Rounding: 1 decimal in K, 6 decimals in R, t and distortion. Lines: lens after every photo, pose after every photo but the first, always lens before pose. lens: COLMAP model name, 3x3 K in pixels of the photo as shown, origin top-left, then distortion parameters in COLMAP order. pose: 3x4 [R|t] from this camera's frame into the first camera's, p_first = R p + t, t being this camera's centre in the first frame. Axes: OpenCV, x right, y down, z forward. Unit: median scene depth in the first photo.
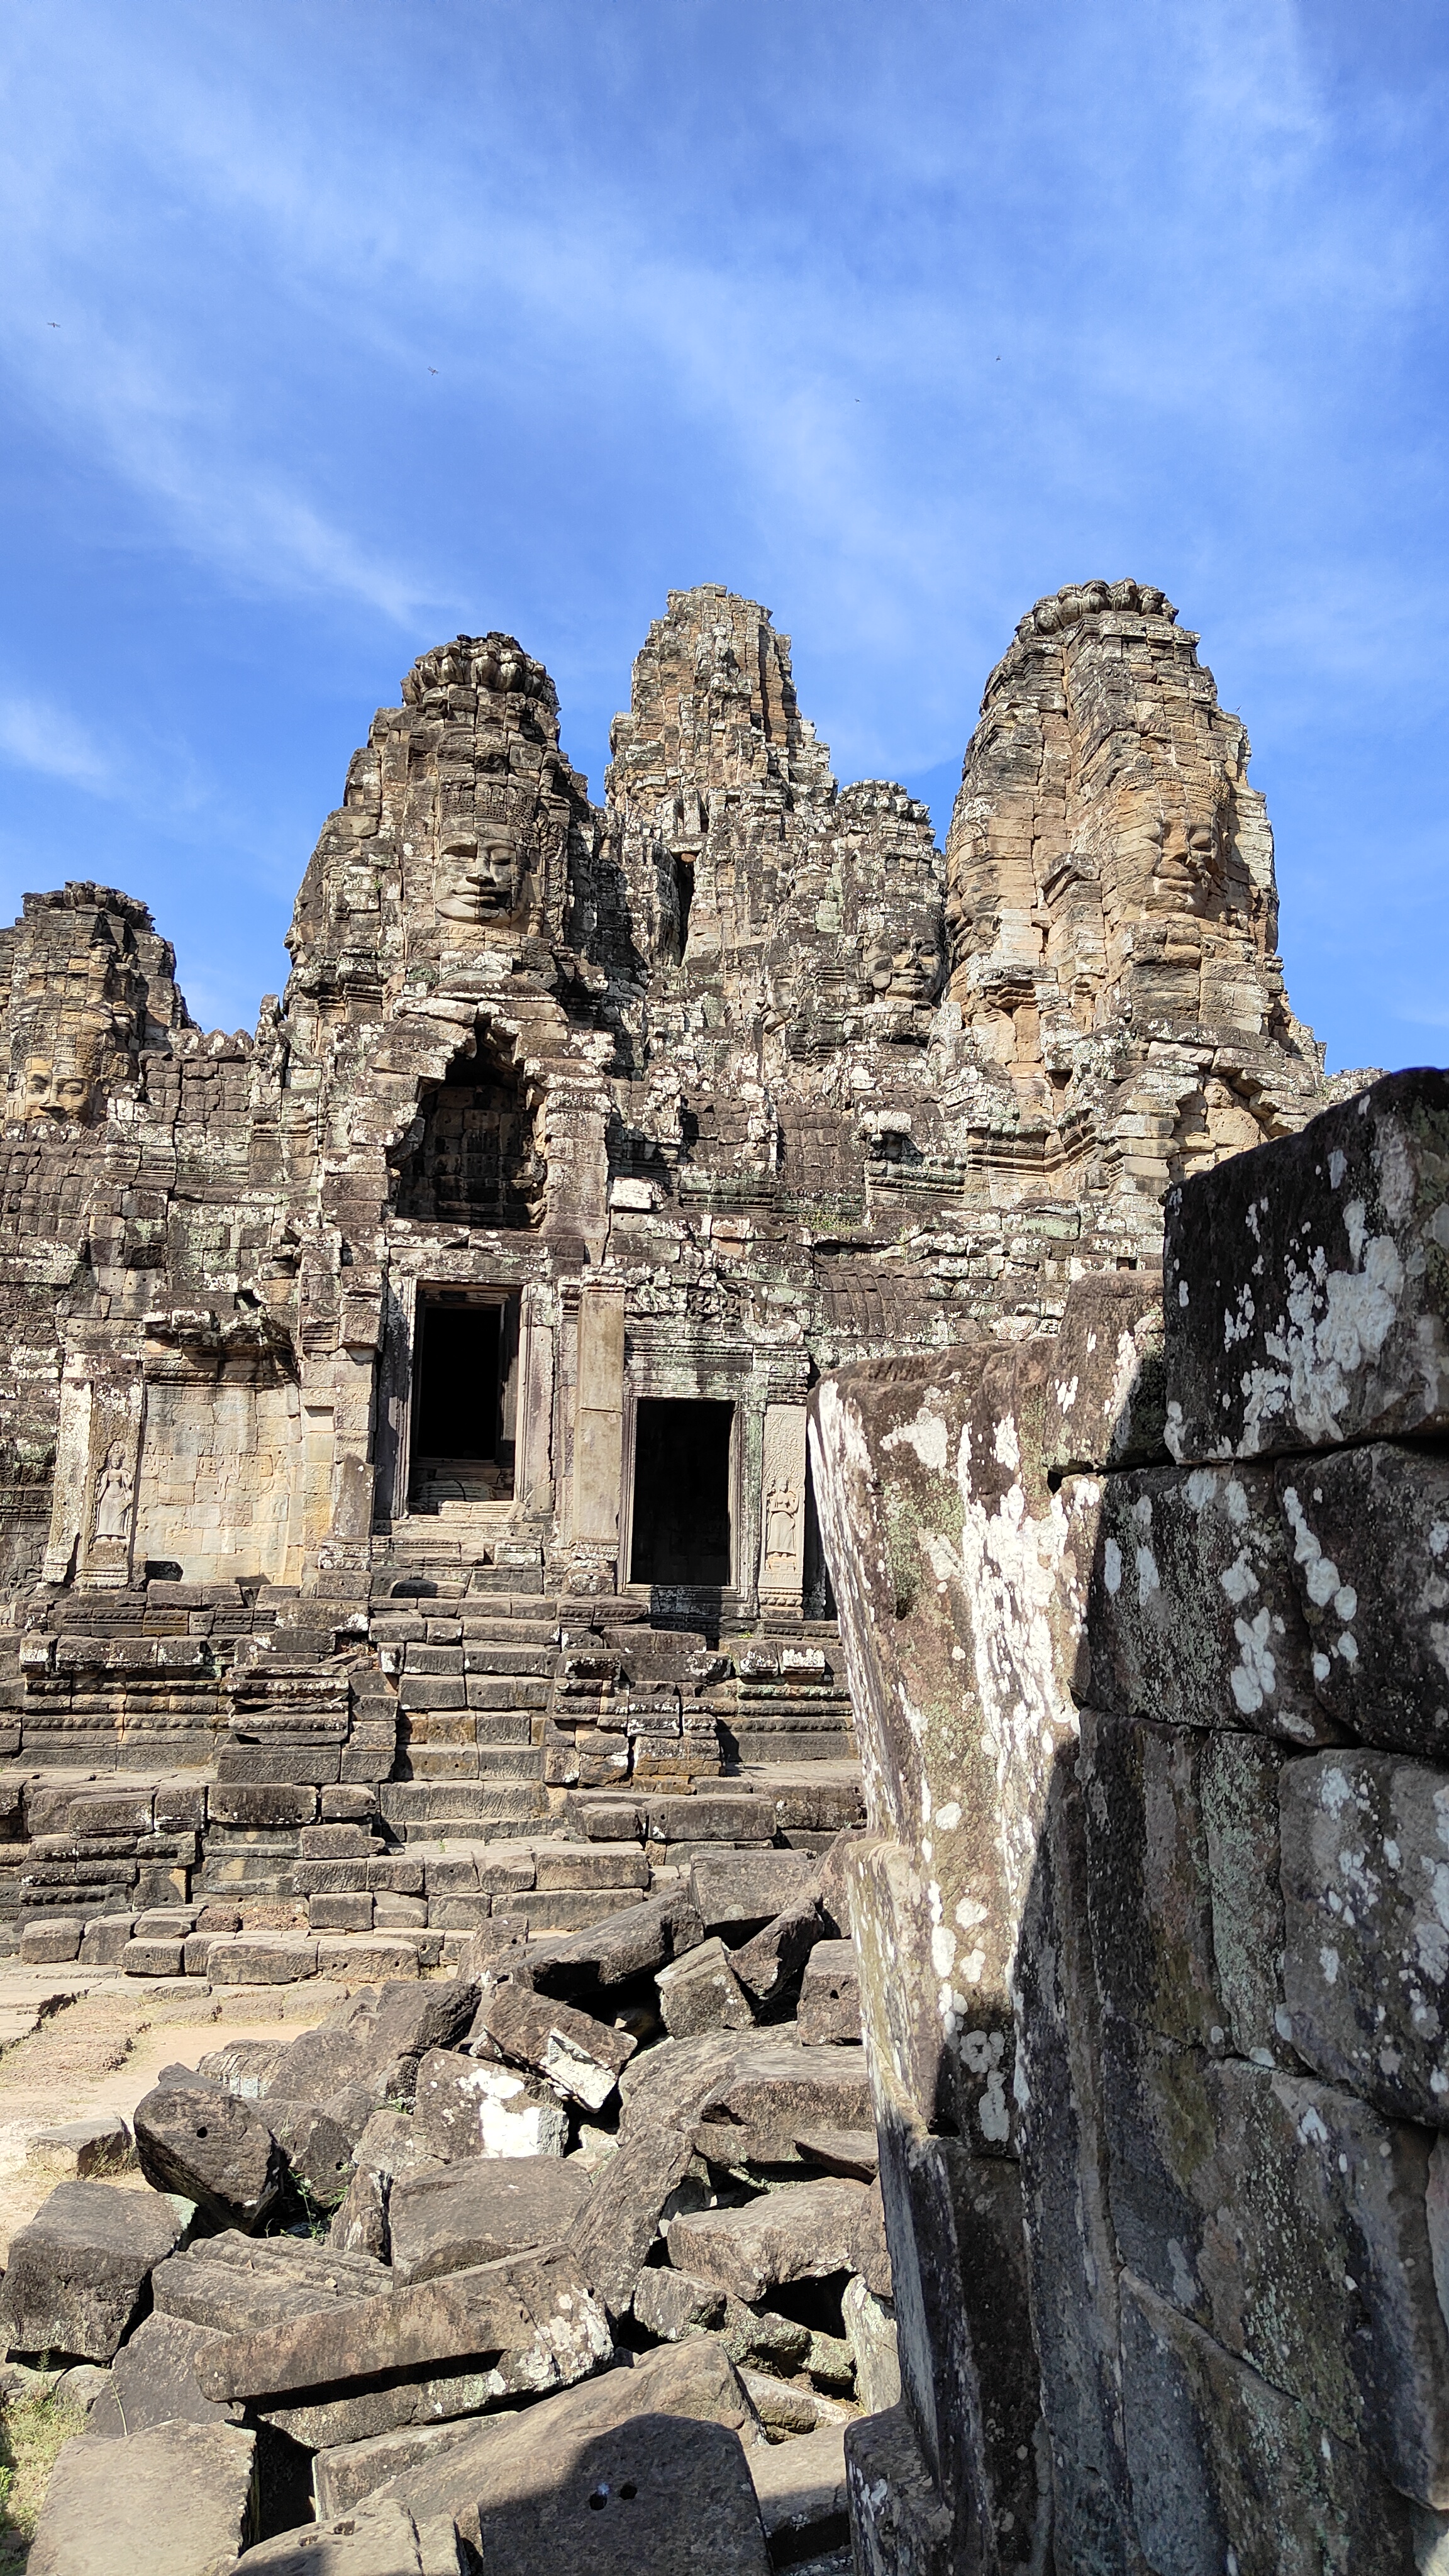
lens RADIAL K [[1812.4, 0, 737.3], [0, 1812.4, 1295.4], [0, 0, 1]] dist [0.009330, -0.010294]
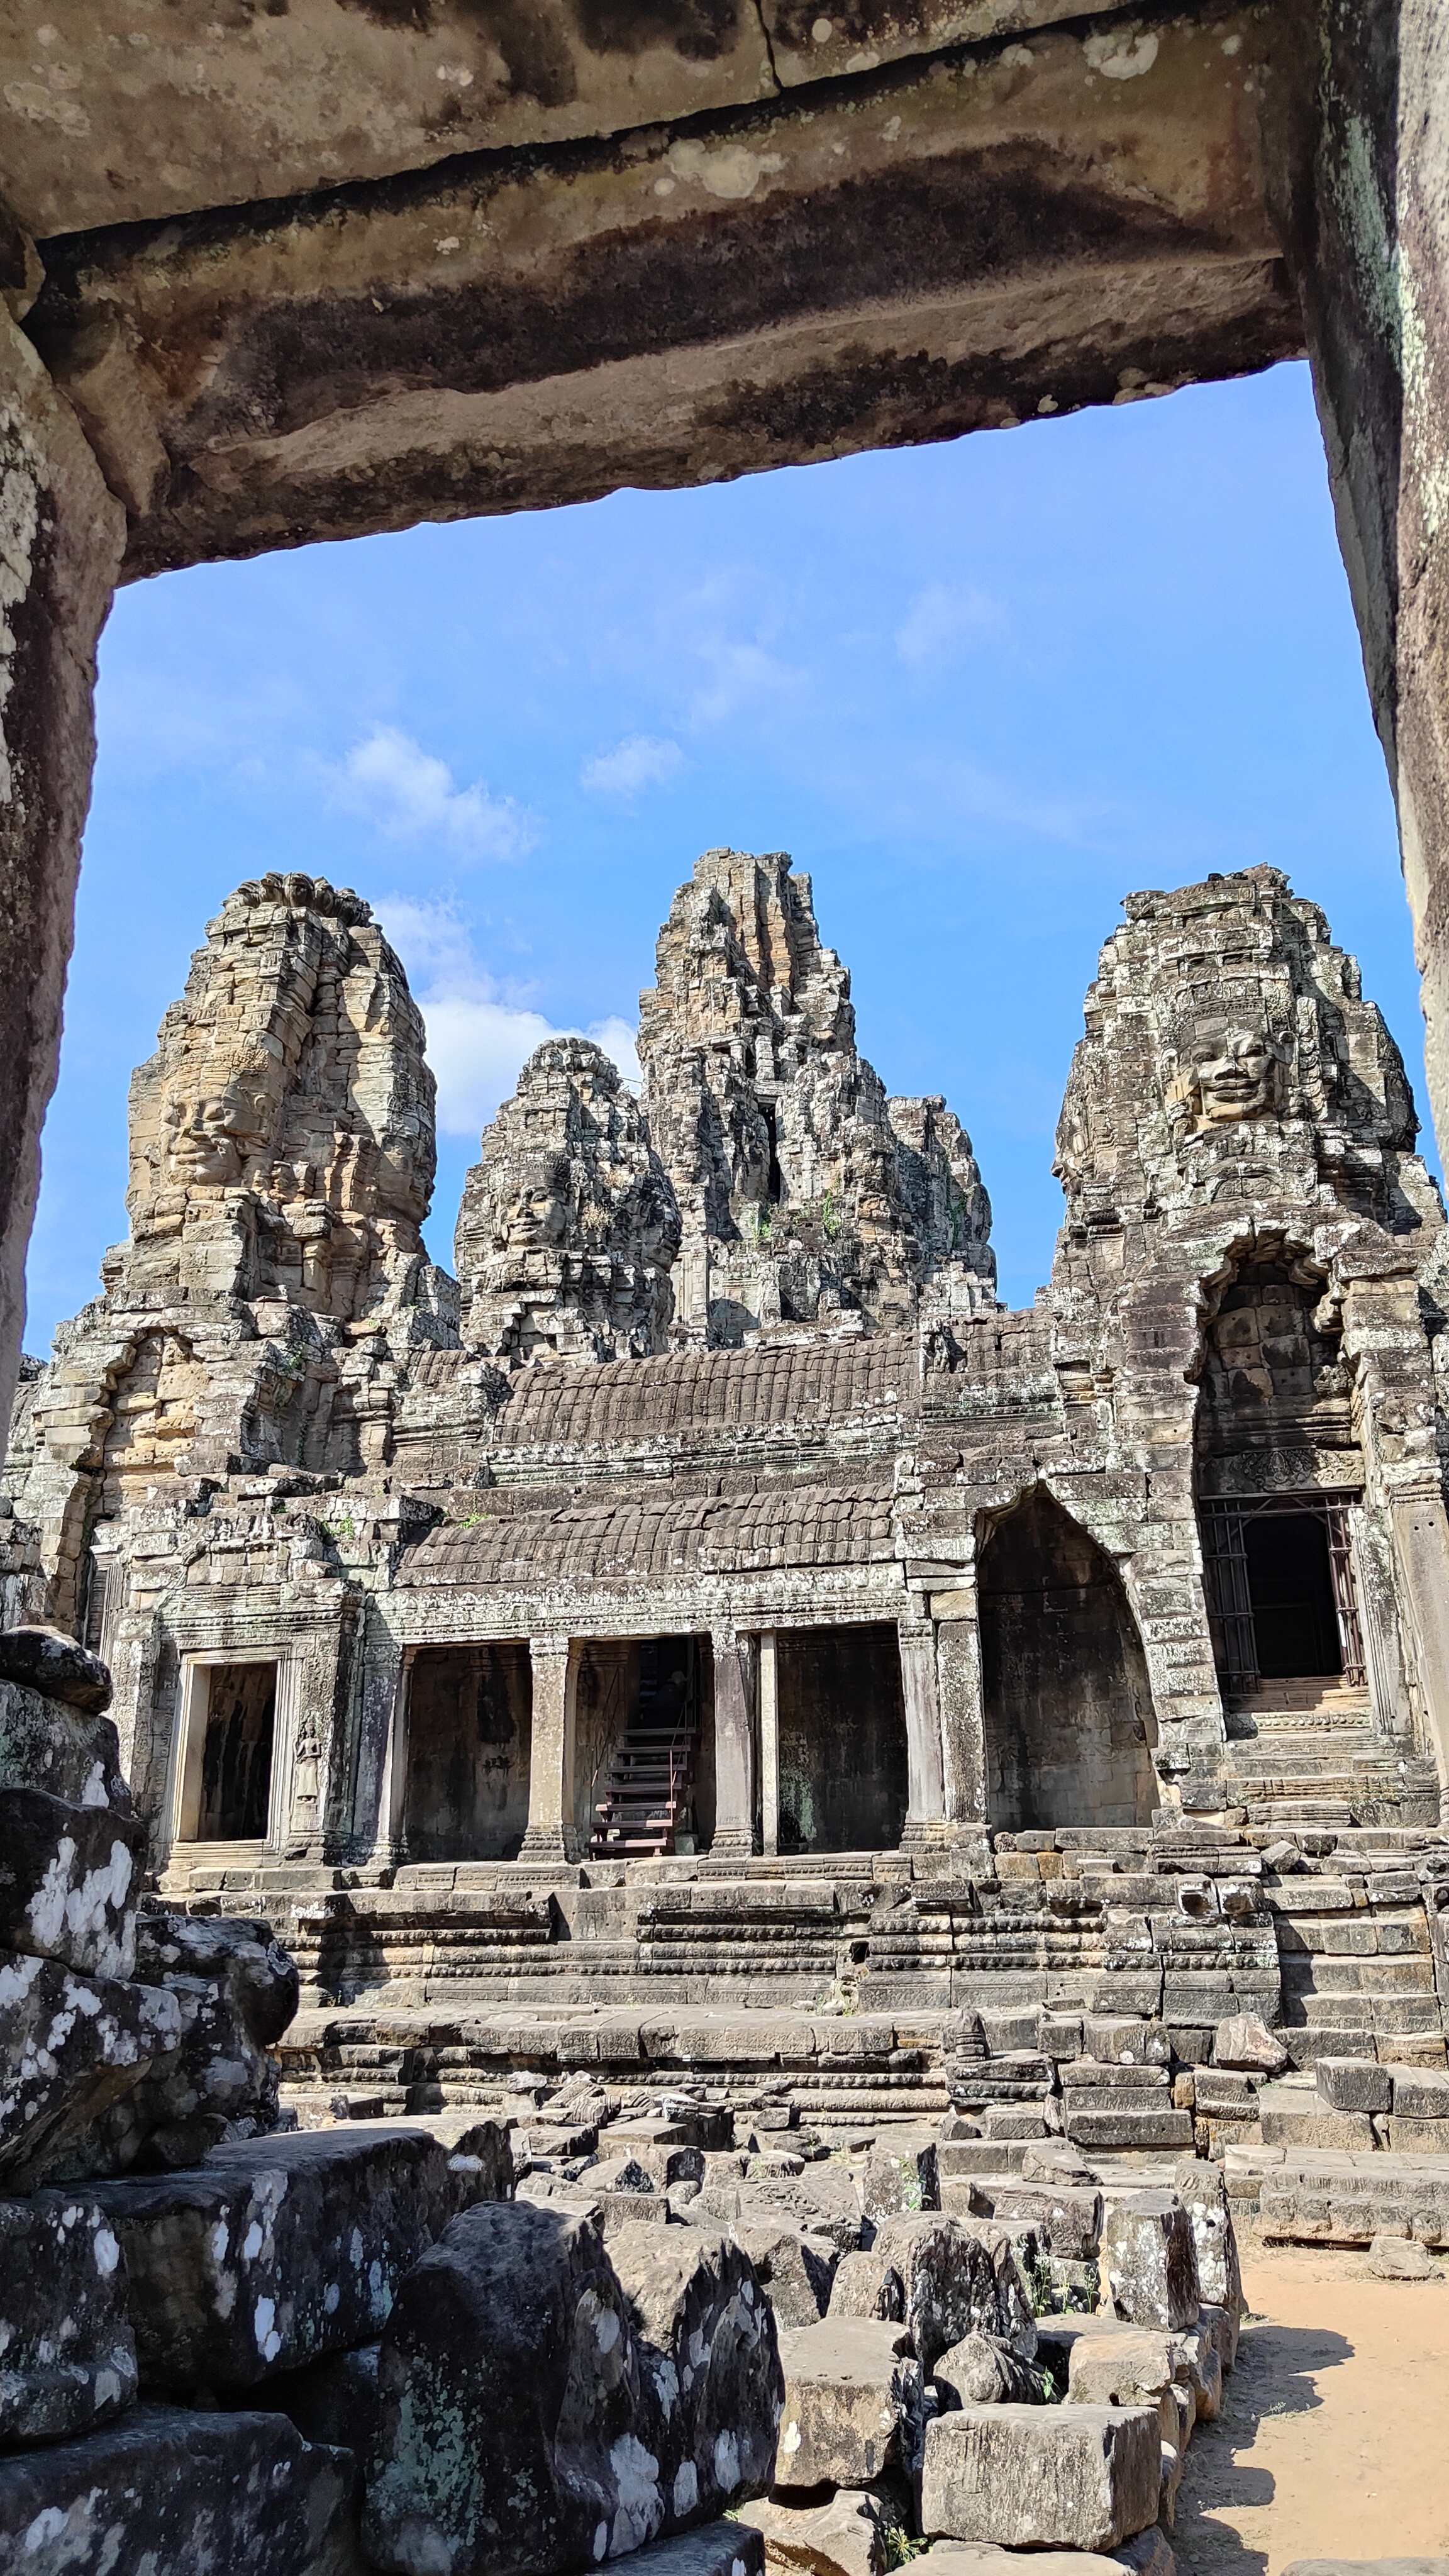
lens RADIAL K [[1812.4, 0, 736.0], [0, 1812.4, 1293.8], [0, 0, 1]] dist [0.009330, -0.010294]
pose [[0.898366, -0.165239, -0.406983, 0.957925], [0.114111, 0.982528, -0.147029, 0.045750], [0.424167, 0.085645, 0.901525, 0.183644]]
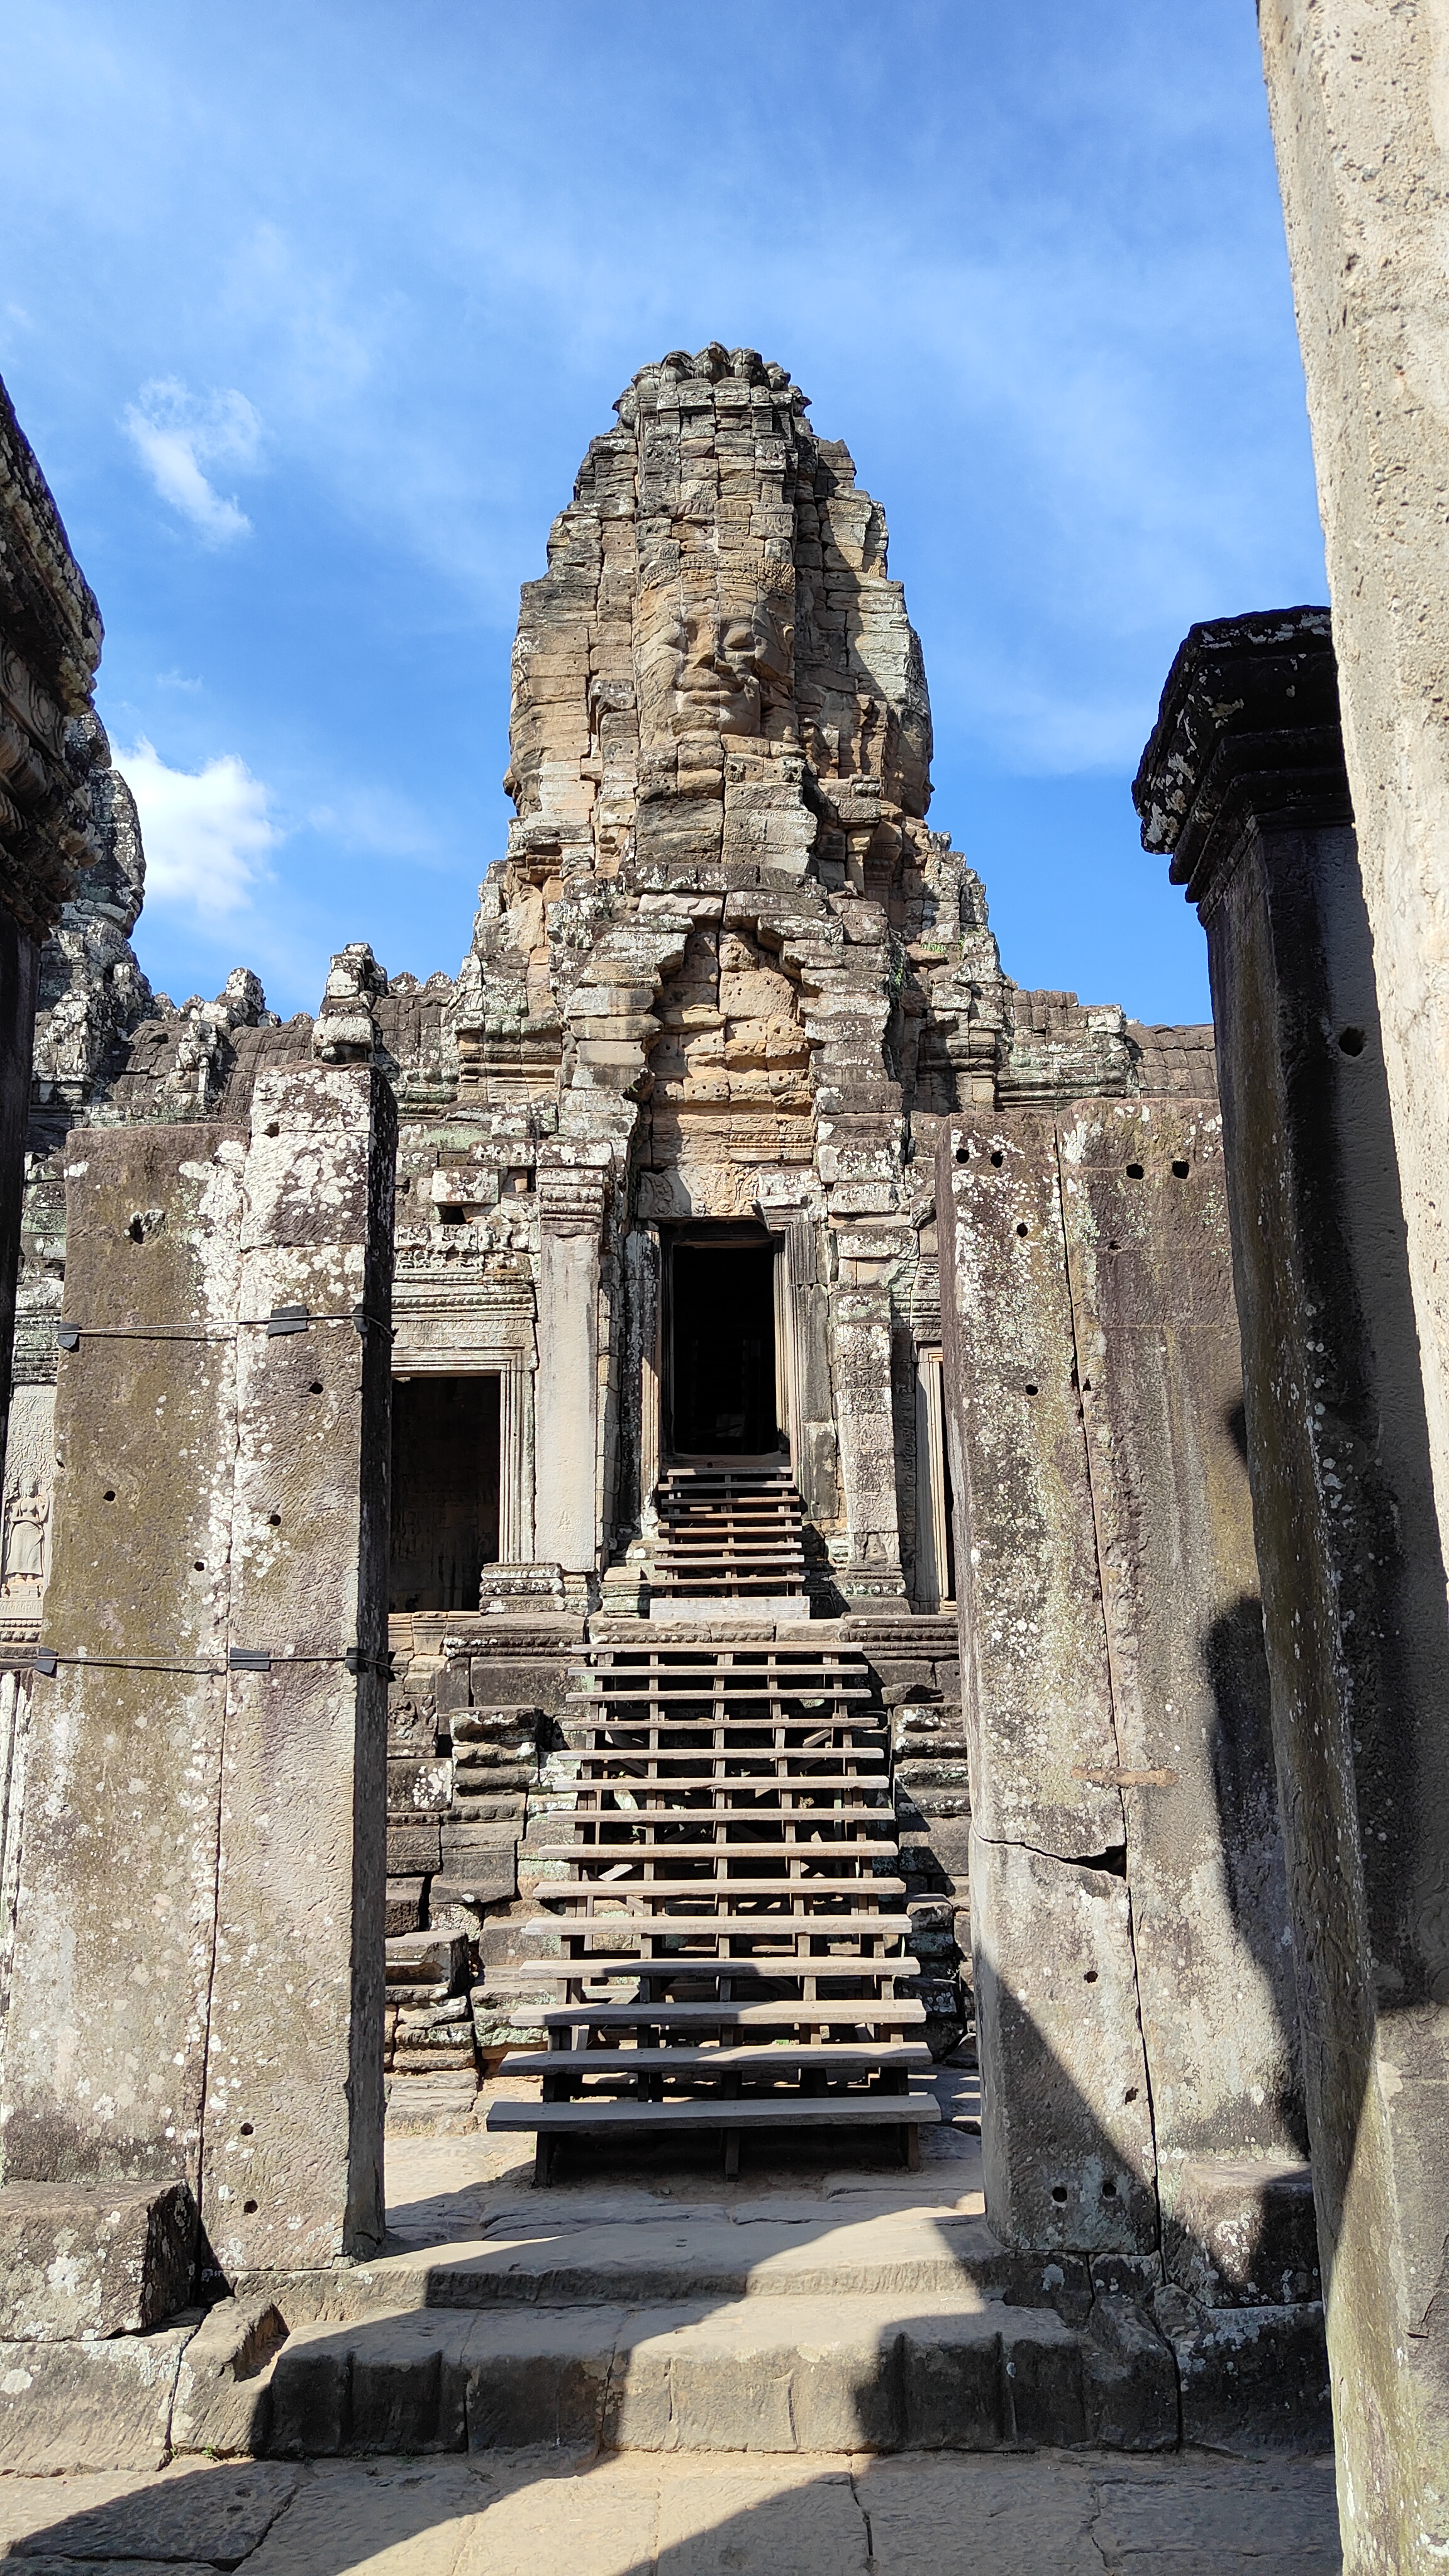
lens RADIAL K [[1812.4, 0, 716.2], [0, 1812.4, 1282.3], [0, 0, 1]] dist [0.009330, -0.010294]
pose [[0.976145, -0.069492, -0.205699, 0.392487], [0.066137, 0.997542, -0.023150, 0.044045], [0.206802, 0.008994, 0.978341, 0.239145]]
